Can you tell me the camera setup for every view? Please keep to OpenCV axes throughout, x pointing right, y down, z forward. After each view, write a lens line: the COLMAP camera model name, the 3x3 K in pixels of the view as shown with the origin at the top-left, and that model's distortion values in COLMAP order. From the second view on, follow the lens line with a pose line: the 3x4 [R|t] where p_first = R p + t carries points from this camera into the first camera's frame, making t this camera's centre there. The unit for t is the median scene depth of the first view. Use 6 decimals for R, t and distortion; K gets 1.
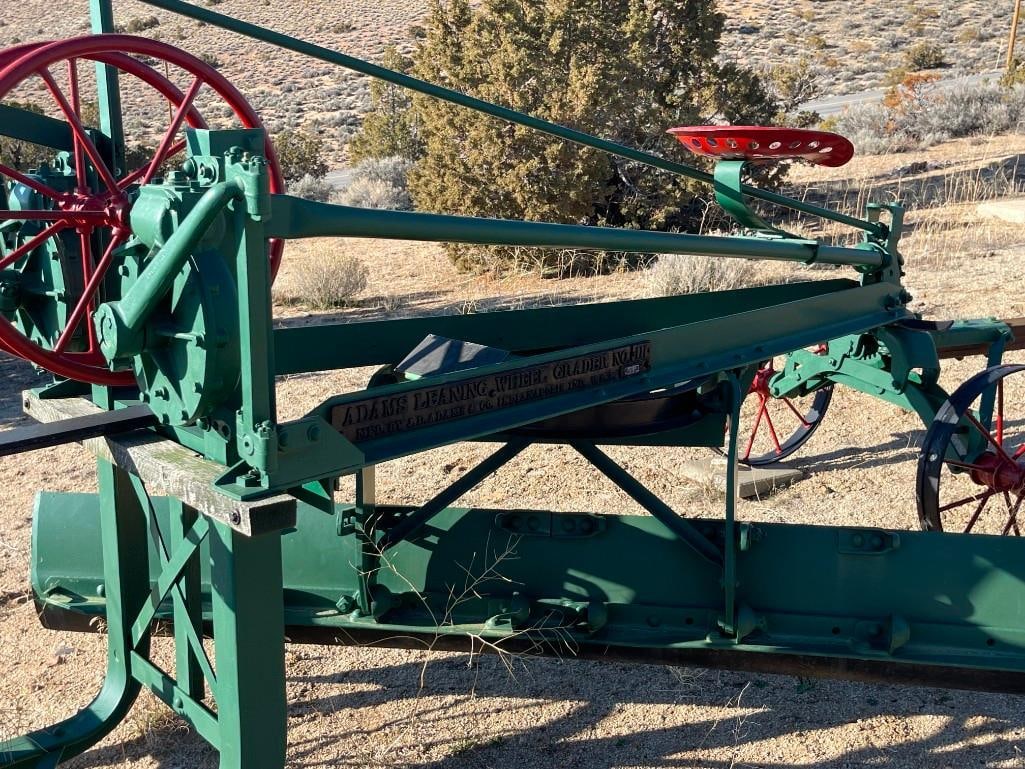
lens RADIAL K [[1107.2, 0, 520.6], [0, 1107.2, 392.6], [0, 0, 1]] dist [0.019368, 0.008927]
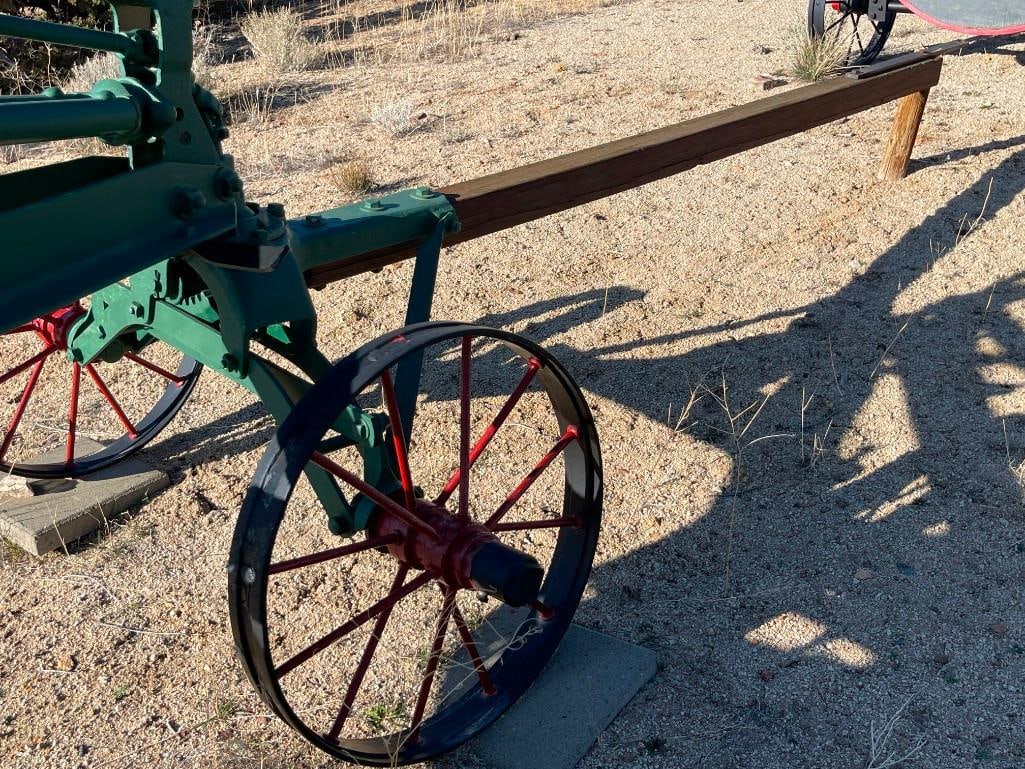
lens RADIAL K [[1107.2, 0, 520.6], [0, 1107.2, 392.6], [0, 0, 1]] dist [0.019368, 0.008927]
pose [[0.933167, -0.164152, 0.319770, 0.229535], [0.101884, 0.973938, 0.202642, -0.063760], [-0.344700, -0.156520, 0.925572, 0.373157]]
